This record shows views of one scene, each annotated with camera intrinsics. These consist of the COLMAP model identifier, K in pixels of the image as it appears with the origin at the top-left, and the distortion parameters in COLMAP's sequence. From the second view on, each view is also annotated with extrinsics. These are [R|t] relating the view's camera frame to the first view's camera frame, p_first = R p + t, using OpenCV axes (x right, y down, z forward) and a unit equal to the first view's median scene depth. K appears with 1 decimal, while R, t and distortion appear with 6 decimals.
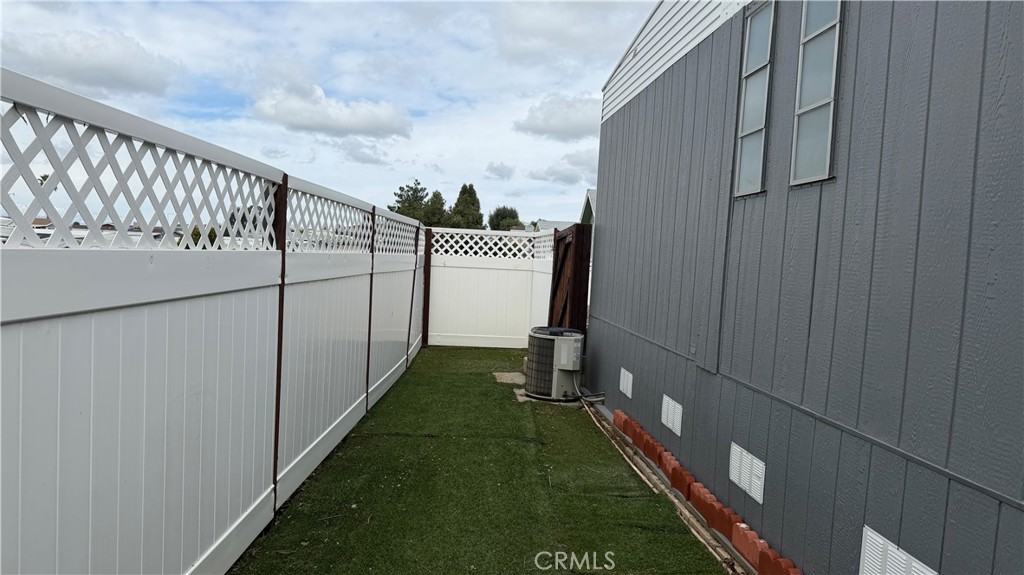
lens RADIAL K [[710.9, 0, 512.0], [0, 710.9, 287.5], [0, 0, 1]] dist [0.006400, -0.006694]
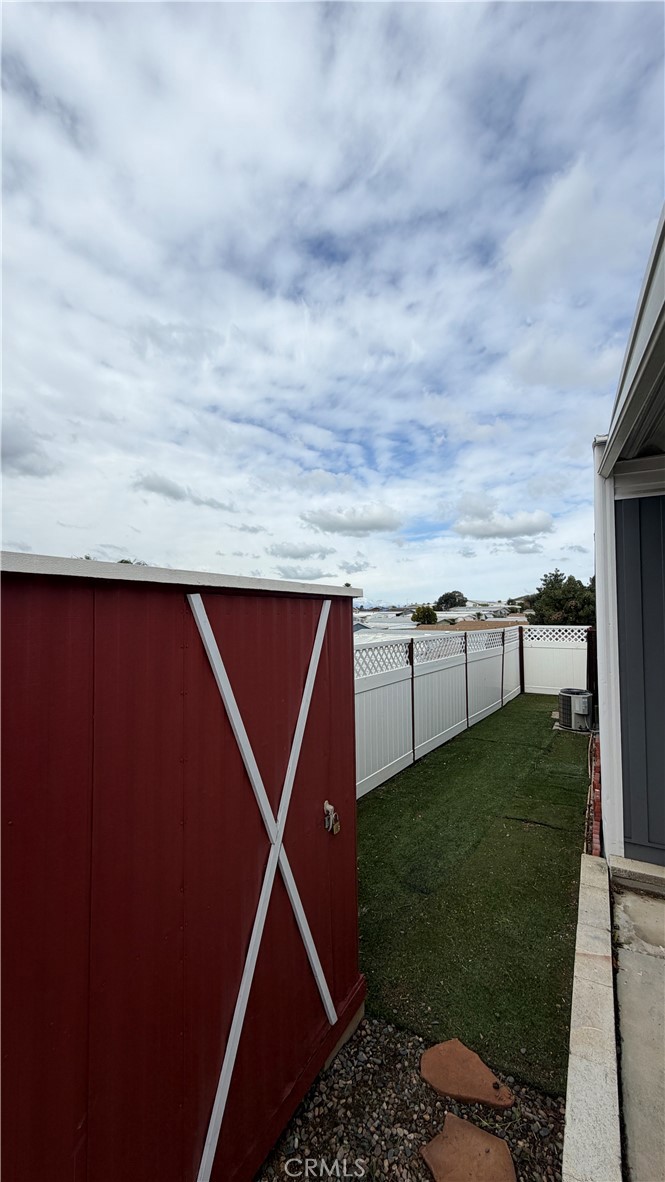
lens RADIAL K [[479.1, 0, 329.4], [0, 479.1, 579.0], [0, 0, 1]] dist [0.003126, -0.000312]
pose [[0.818192, -0.090068, -0.567846, 0.364774], [0.019171, 0.991378, -0.129623, -0.105737], [0.574625, 0.095170, 0.812865, -0.541717]]
